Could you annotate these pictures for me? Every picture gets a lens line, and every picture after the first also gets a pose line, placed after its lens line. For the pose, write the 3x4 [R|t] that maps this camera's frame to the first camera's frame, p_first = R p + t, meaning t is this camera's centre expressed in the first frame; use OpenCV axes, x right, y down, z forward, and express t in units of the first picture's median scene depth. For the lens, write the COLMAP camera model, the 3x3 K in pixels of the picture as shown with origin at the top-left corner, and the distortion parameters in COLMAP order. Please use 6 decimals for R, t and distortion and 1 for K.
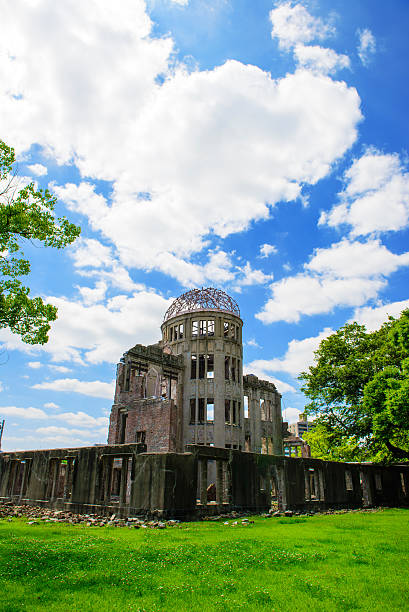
lens RADIAL K [[424.3, 0, 204.5], [0, 424.3, 306.0], [0, 0, 1]] dist [-0.031113, -0.003893]
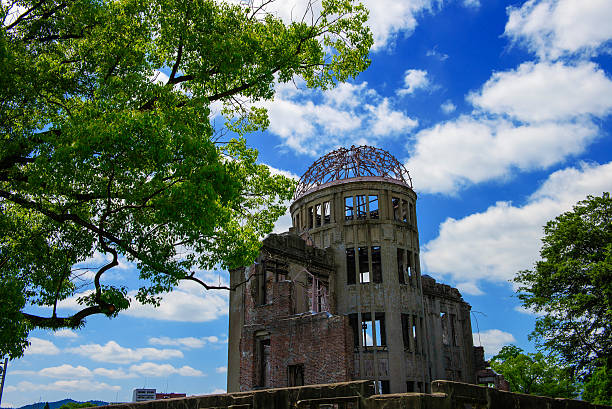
lens RADIAL K [[654.3, 0, 306.0], [0, 654.3, 204.5], [0, 0, 1]] dist [0.127097, -0.005953]
pose [[0.999471, -0.021434, 0.024456, -0.115959], [0.020140, 0.998446, 0.051965, -0.006426], [-0.025532, -0.051445, 0.998349, -0.016753]]
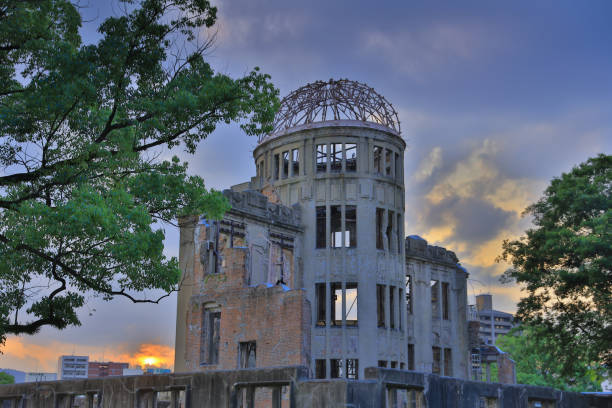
lens RADIAL K [[906.1, 0, 306.0], [0, 906.1, 204.0], [0, 0, 1]] dist [0.176270, 0.022195]
pose [[0.999451, 0.002788, 0.033005, -0.083147], [-0.007868, 0.987915, 0.154795, -0.071546], [-0.032175, -0.154969, 0.987395, -0.182358]]
